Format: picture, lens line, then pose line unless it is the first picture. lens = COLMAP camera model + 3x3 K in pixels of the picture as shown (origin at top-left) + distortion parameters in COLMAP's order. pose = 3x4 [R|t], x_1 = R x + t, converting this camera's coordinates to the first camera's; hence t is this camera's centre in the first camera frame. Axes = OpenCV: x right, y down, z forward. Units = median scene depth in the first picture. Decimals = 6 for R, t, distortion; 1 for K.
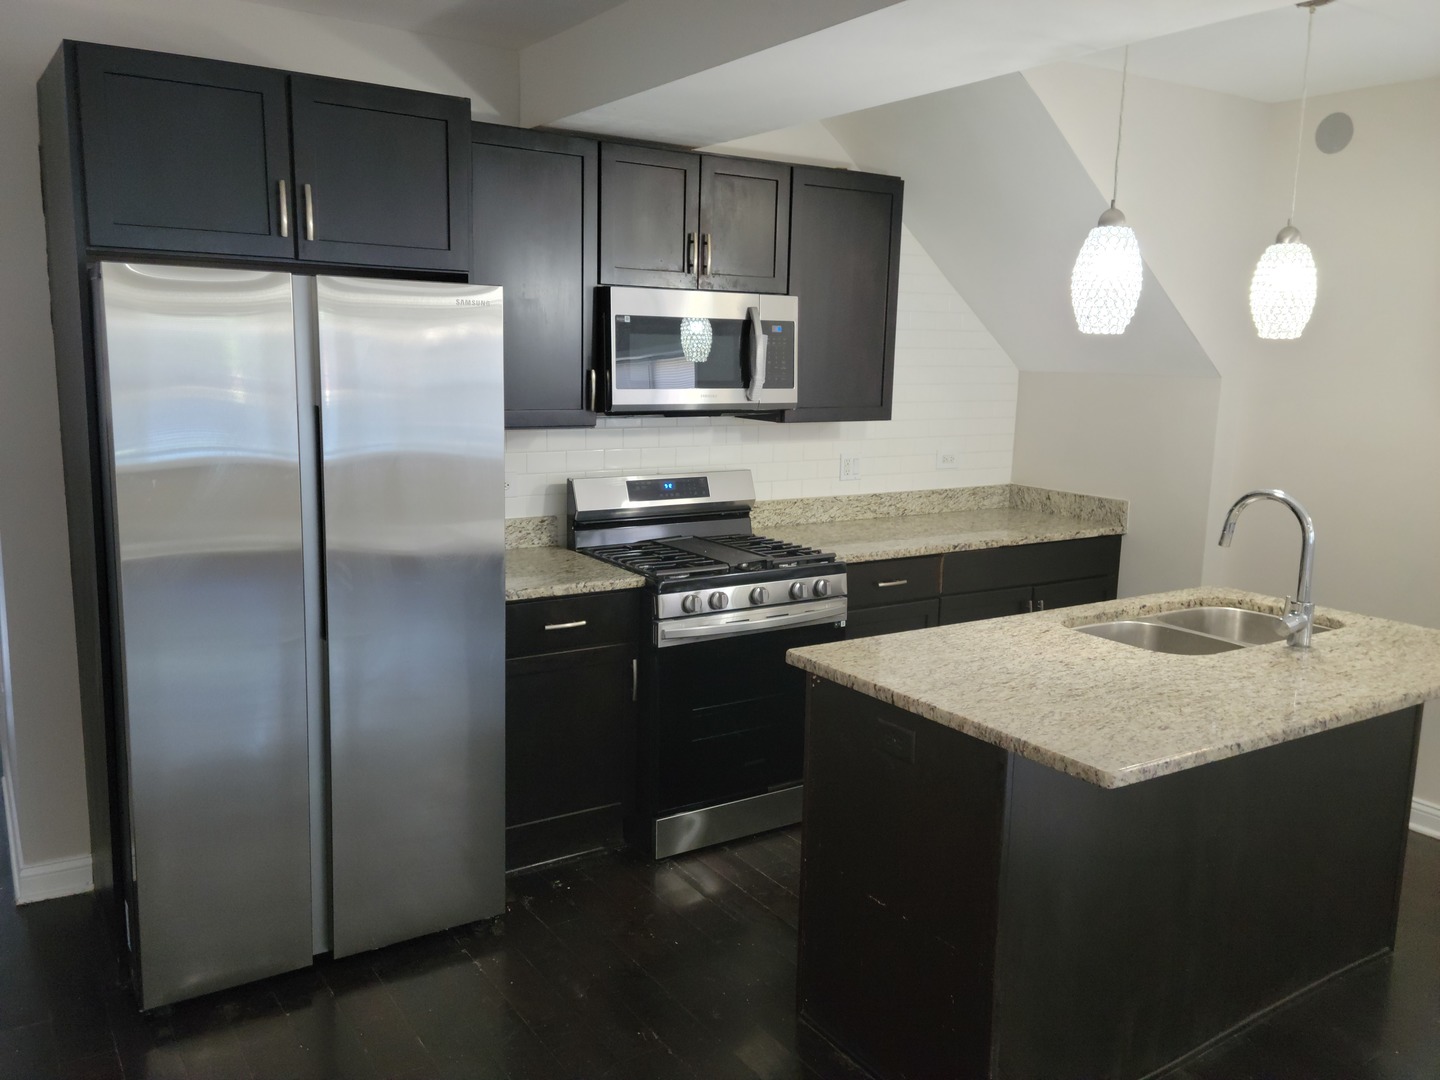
lens RADIAL K [[1153.1, 0, 720.0], [0, 1153.1, 529.8], [0, 0, 1]] dist [0.078388, -0.069035]
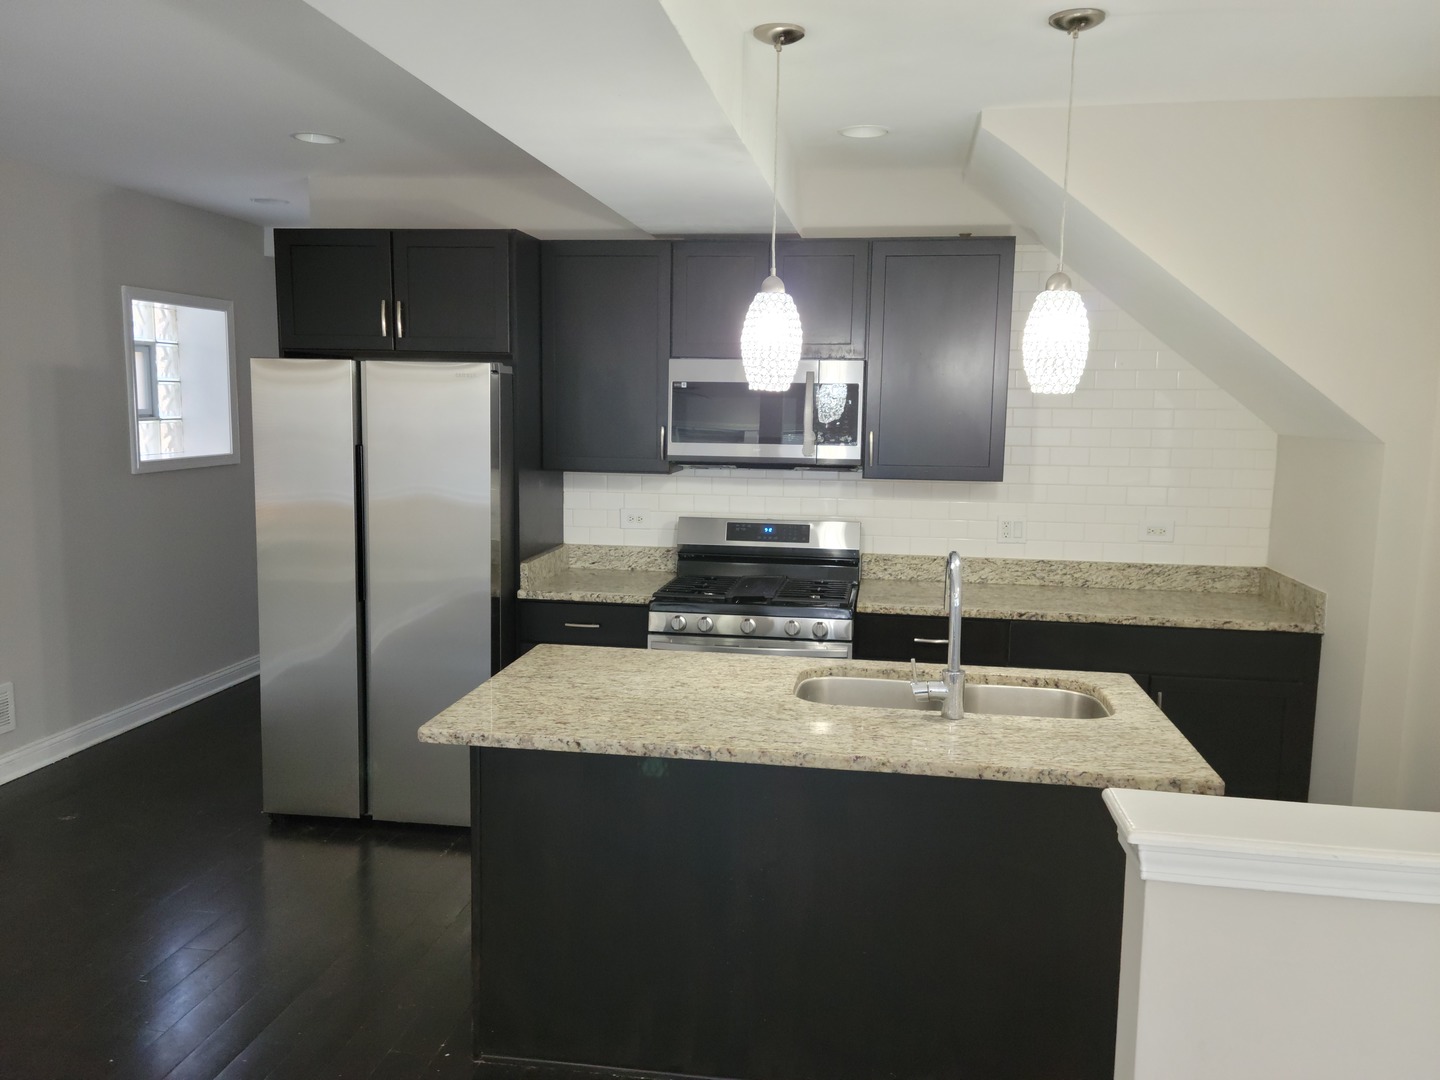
lens RADIAL K [[1153.1, 0, 710.7], [0, 1153.1, 553.1], [0, 0, 1]] dist [0.078388, -0.069035]
pose [[0.745552, 0.077635, -0.661911, 0.685188], [-0.105368, 0.994431, -0.002046, -0.007320], [0.658066, 0.071270, 0.749580, 0.117619]]
